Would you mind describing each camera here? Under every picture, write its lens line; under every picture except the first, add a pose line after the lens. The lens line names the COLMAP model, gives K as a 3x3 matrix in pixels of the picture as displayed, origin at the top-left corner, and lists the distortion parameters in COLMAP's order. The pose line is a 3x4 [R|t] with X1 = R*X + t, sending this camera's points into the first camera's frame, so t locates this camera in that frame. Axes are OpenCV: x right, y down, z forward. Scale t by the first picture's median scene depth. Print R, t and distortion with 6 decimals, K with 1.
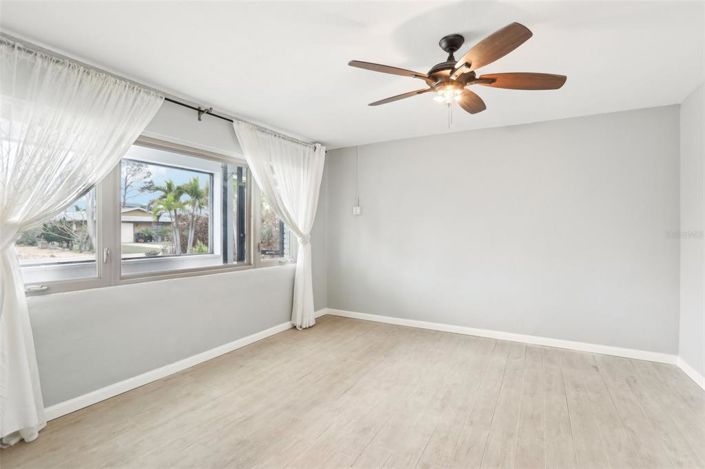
lens RADIAL K [[334.3, 0, 354.2], [0, 334.3, 232.1], [0, 0, 1]] dist [-0.001239, 0.000205]
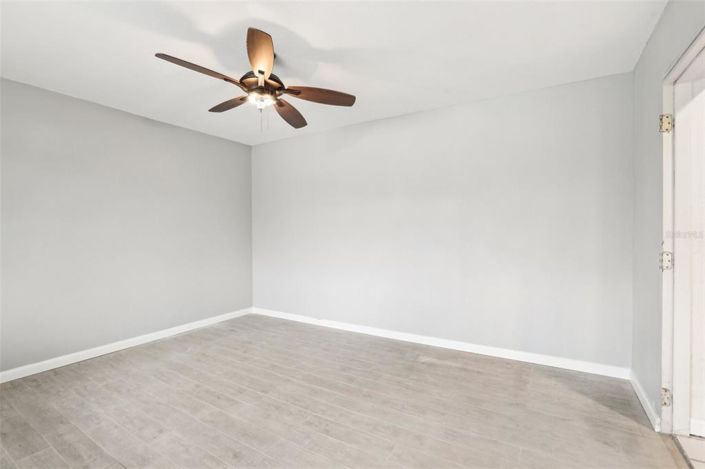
lens RADIAL K [[334.3, 0, 354.2], [0, 334.3, 232.1], [0, 0, 1]] dist [-0.001239, 0.000205]
pose [[0.030851, -0.002778, 0.999520, -0.551769], [0.010887, 0.999938, 0.002443, 0.023971], [-0.999465, 0.010807, 0.030879, 0.471605]]
